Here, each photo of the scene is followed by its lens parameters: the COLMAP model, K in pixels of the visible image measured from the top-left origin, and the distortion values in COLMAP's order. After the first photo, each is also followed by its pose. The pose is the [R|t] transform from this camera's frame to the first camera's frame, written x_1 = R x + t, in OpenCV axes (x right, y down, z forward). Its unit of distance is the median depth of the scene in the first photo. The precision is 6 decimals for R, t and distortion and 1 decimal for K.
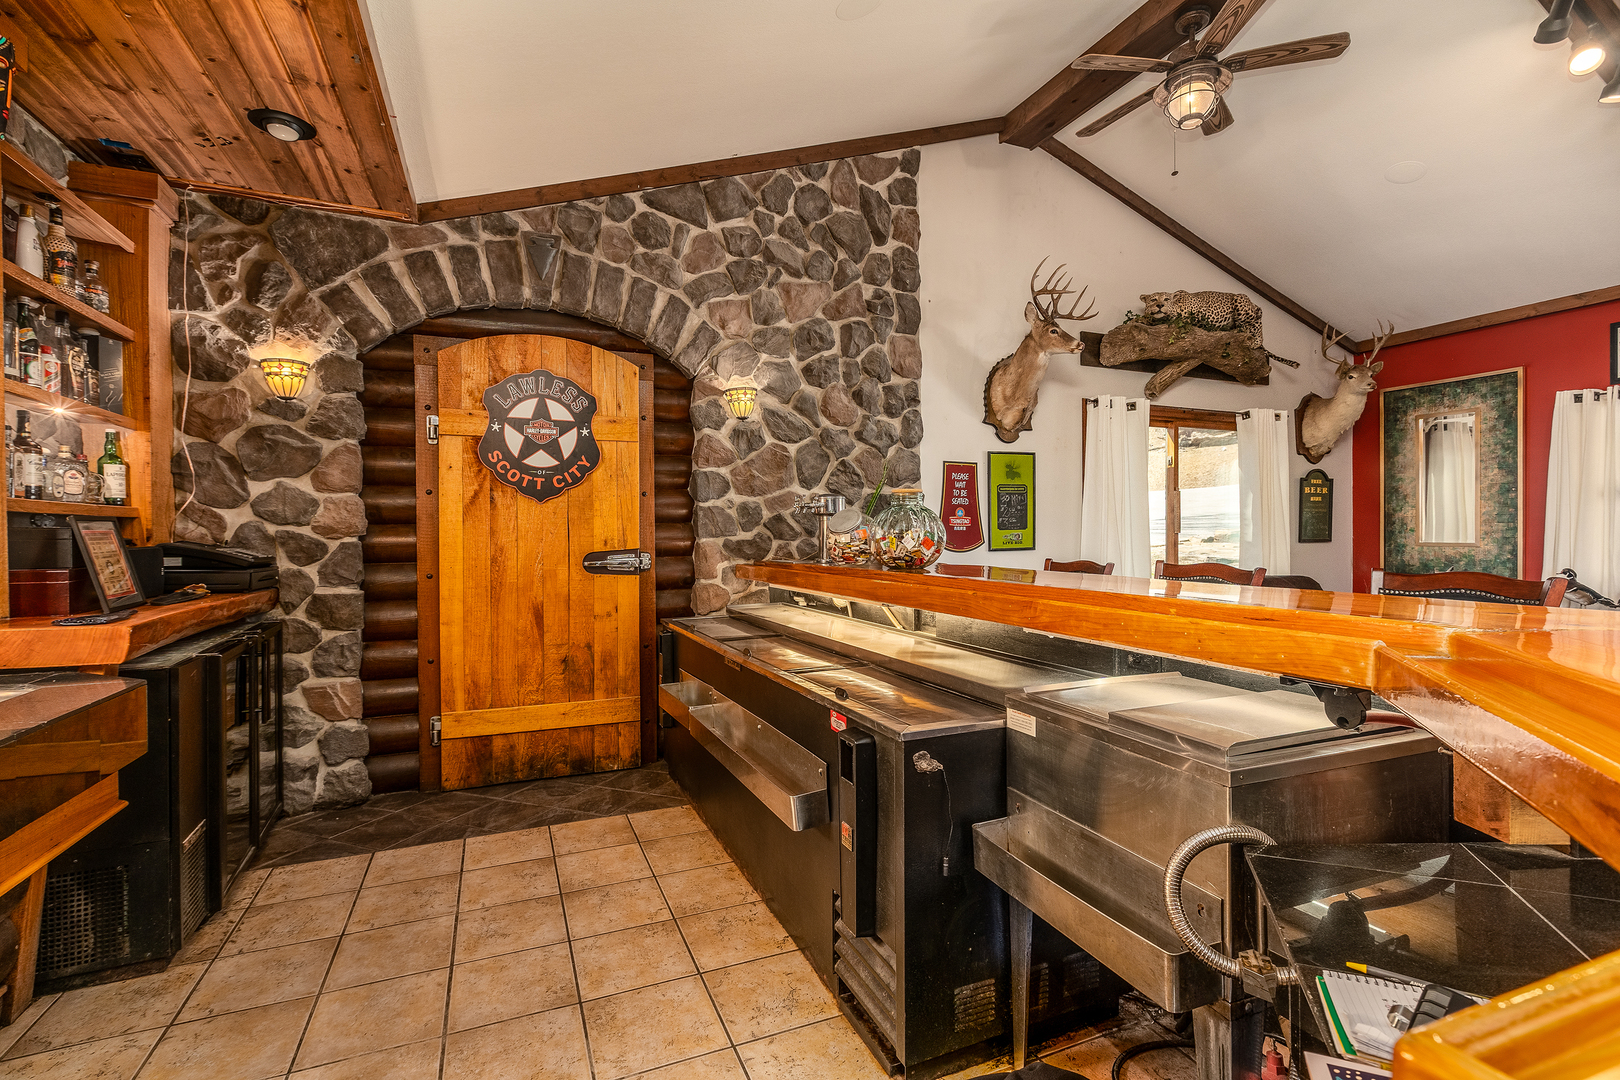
lens RADIAL K [[739.1, 0, 803.9], [0, 739.1, 536.6], [0, 0, 1]] dist [-0.000095, -0.000187]
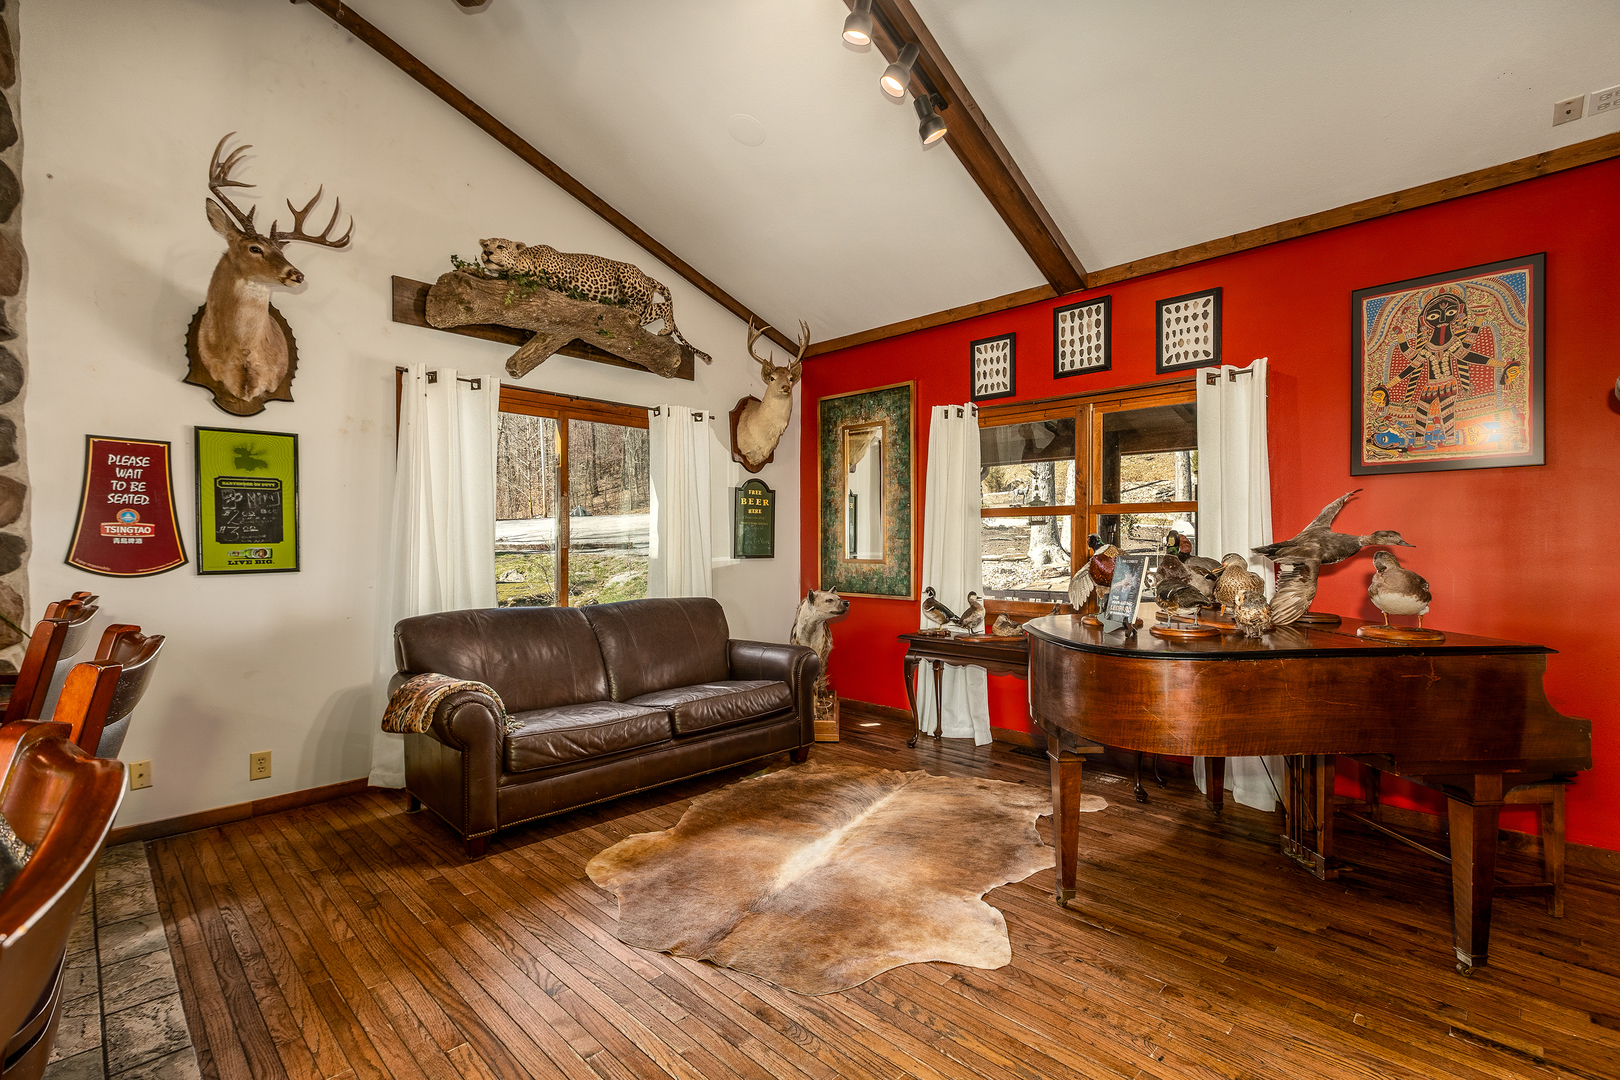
lens RADIAL K [[739.1, 0, 809.9], [0, 739.1, 546.7], [0, 0, 1]] dist [-0.000095, -0.000187]
pose [[0.918340, 0.004821, 0.395762, 0.462636], [-0.004478, 0.999988, -0.001791, -0.006760], [-0.395766, -0.000127, 0.918351, 0.154938]]
